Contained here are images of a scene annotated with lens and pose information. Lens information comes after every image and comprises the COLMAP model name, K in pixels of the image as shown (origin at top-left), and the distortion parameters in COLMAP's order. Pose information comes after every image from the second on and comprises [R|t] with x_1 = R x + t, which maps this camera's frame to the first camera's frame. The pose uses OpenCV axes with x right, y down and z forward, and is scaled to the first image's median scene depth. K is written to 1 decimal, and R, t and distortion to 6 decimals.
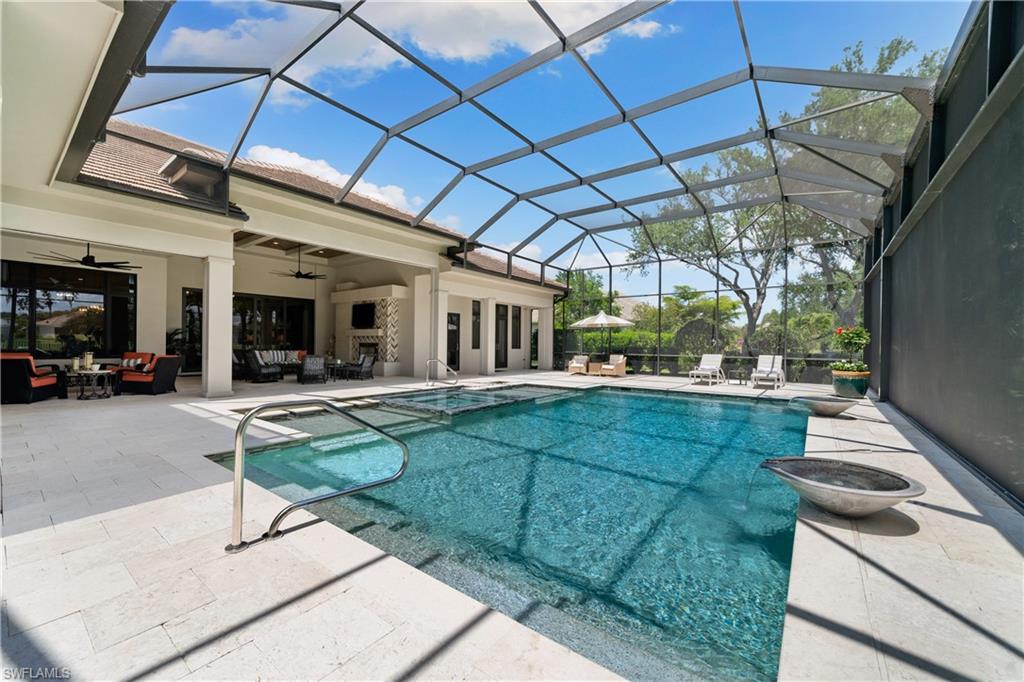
lens RADIAL K [[400.8, 0, 512.4], [0, 400.8, 343.4], [0, 0, 1]] dist [-0.002411, -0.000391]
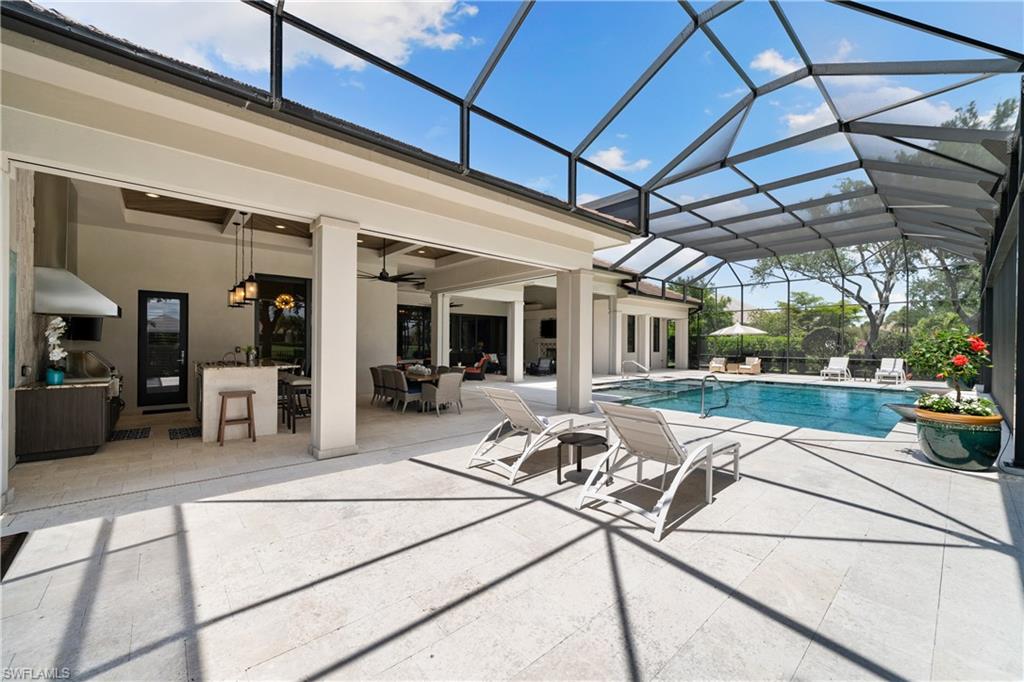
lens RADIAL K [[400.8, 0, 512.2], [0, 400.8, 342.8], [0, 0, 1]] dist [-0.002411, -0.000391]
pose [[0.980792, -0.004552, -0.195003, -0.241041], [0.004135, 0.999988, -0.002549, -0.018015], [0.195012, 0.001693, 0.980799, -0.396362]]
